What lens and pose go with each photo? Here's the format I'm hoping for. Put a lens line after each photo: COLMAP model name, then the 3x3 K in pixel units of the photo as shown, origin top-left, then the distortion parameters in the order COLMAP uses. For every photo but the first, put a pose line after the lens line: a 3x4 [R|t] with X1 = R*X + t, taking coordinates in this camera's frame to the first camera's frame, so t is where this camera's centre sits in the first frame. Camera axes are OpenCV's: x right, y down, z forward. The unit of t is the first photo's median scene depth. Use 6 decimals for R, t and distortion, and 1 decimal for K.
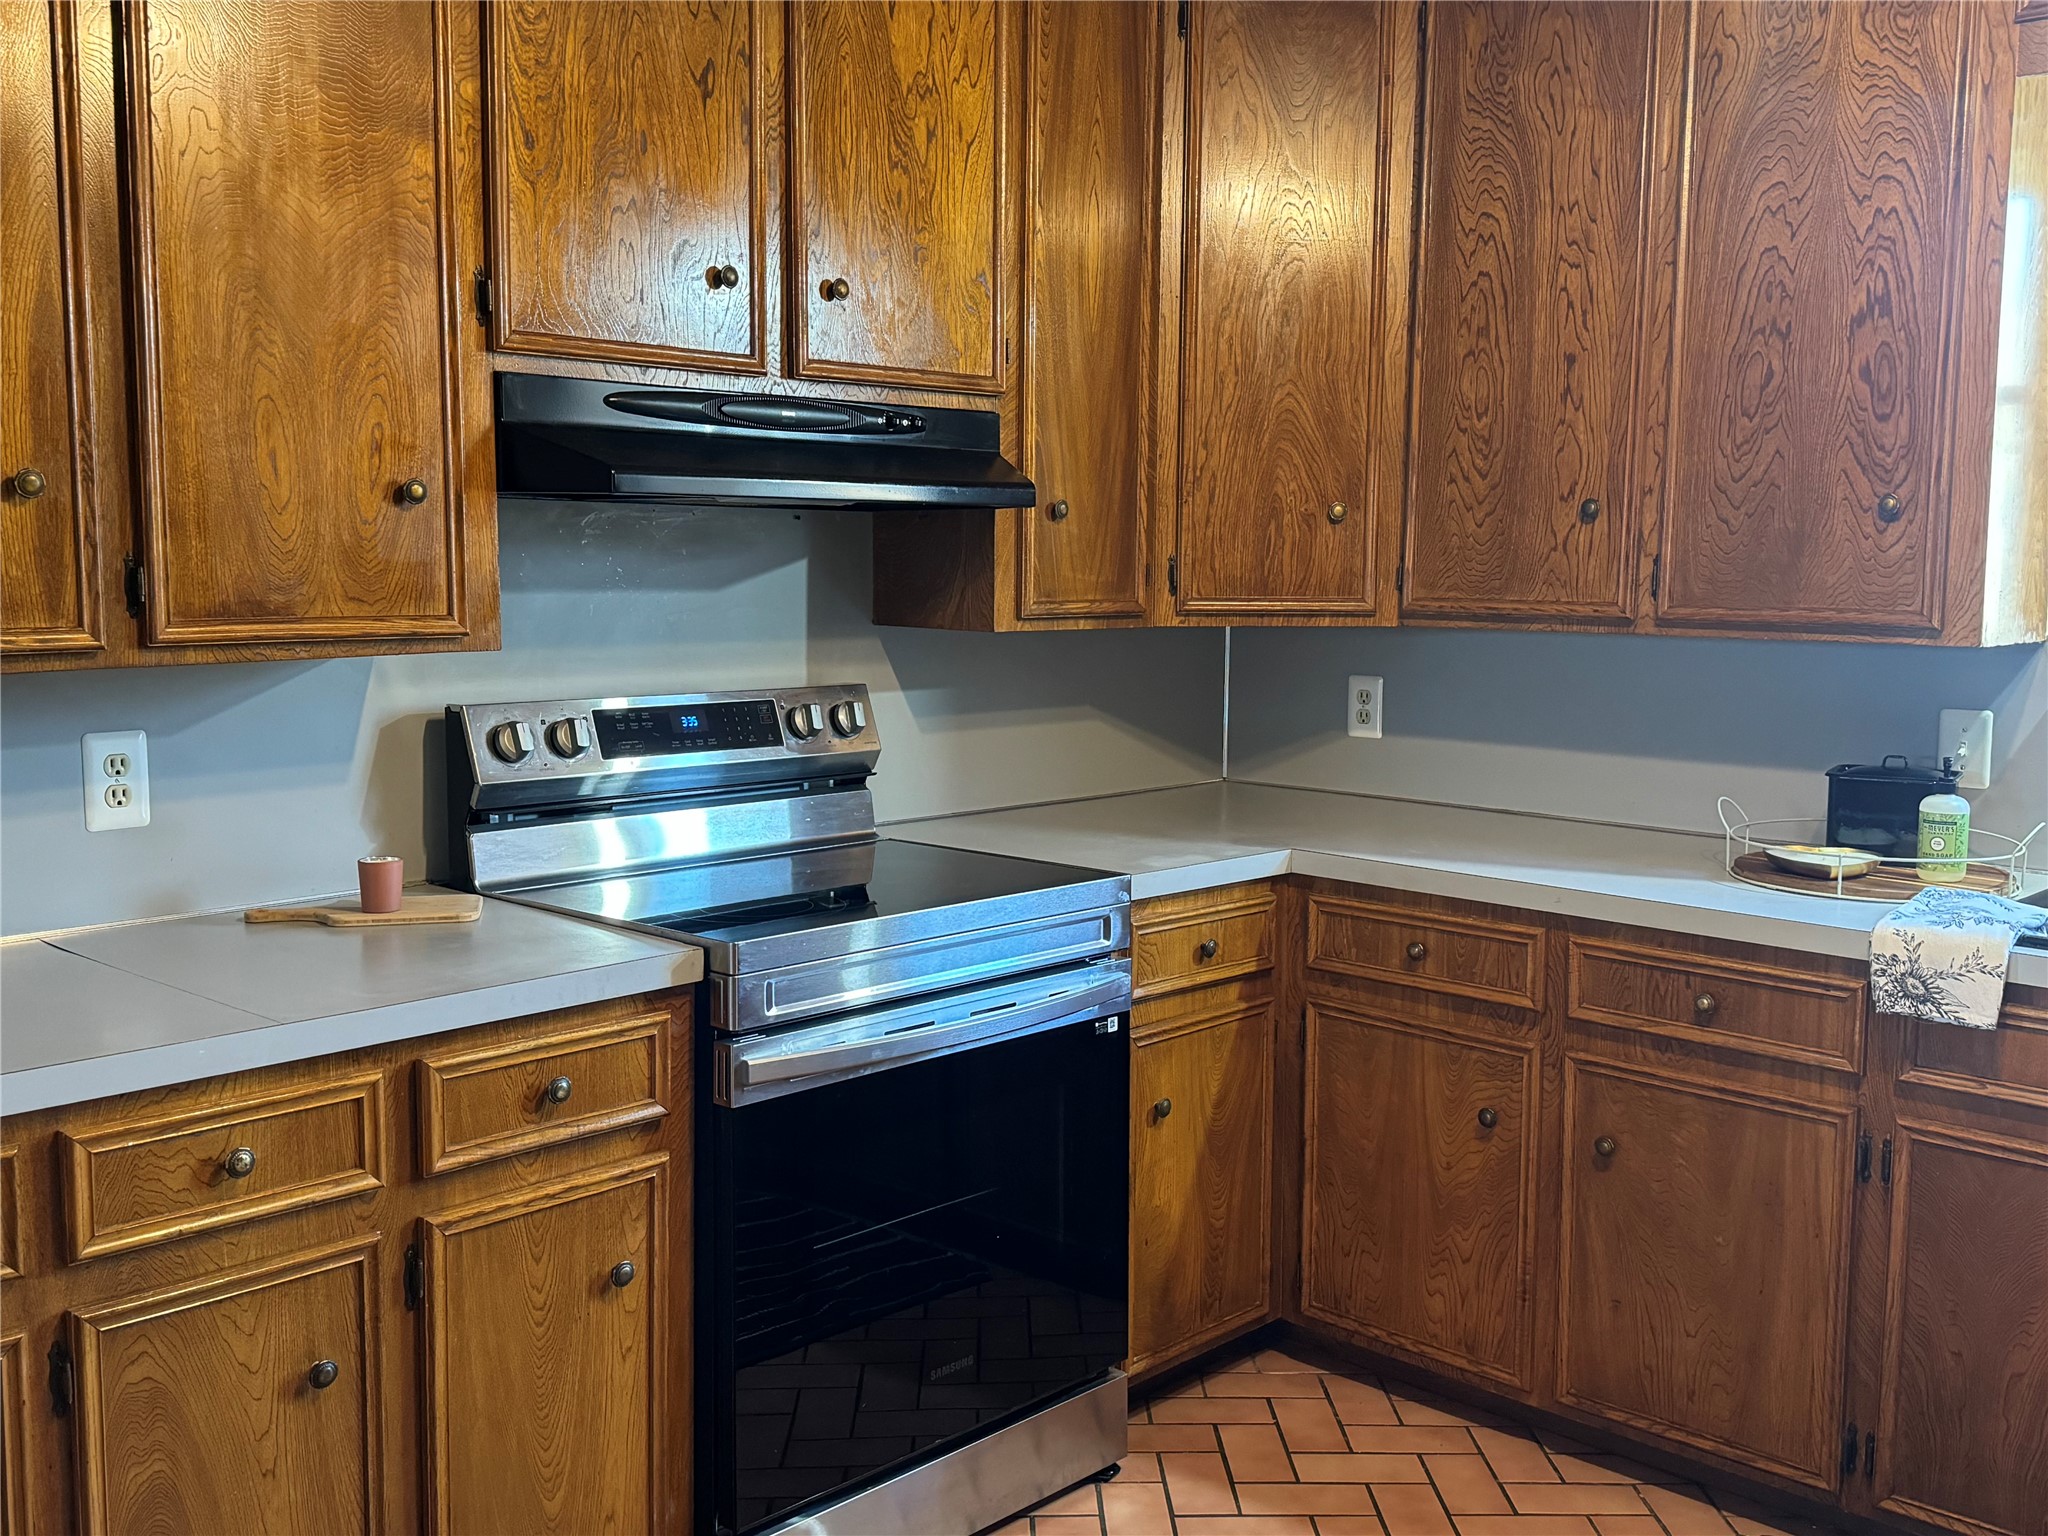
lens RADIAL K [[2008.9, 0, 1024.0], [0, 2008.9, 768.0], [0, 0, 1]] dist [0.186255, -0.378054]
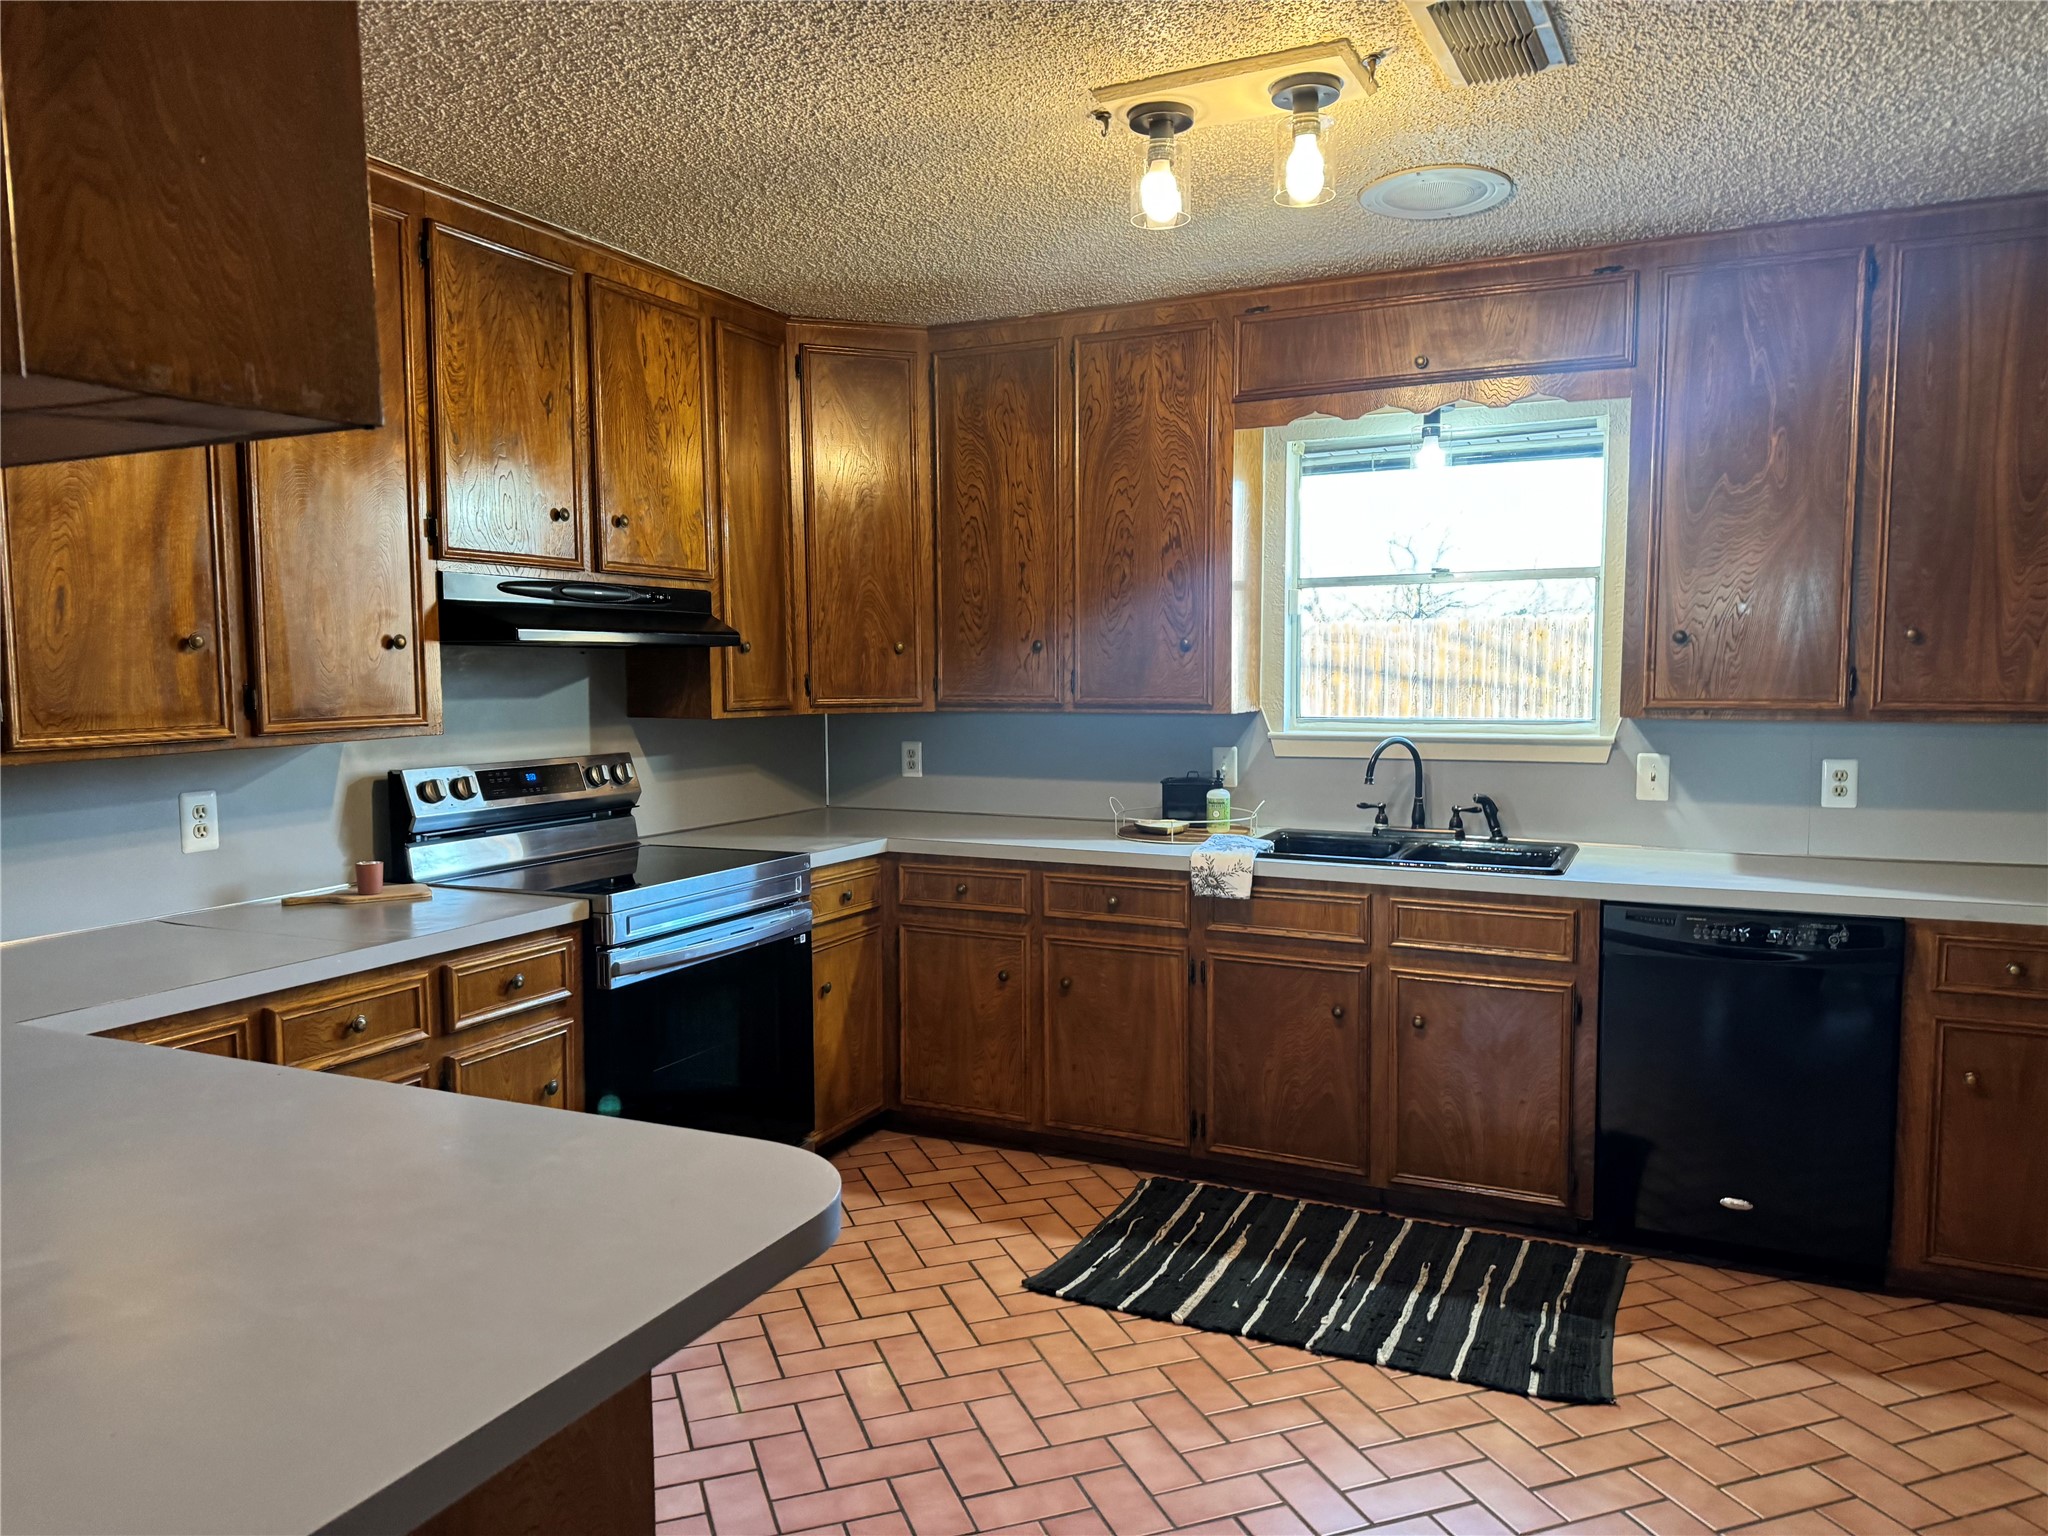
lens RADIAL K [[1425.2, 0, 1024.5], [0, 1425.2, 775.6], [0, 0, 1]] dist [0.148321, -0.237112]
pose [[0.953226, -0.038558, 0.299788, -0.136080], [0.048770, 0.998454, -0.026653, 0.026993], [-0.298297, 0.040027, 0.953634, -0.247524]]
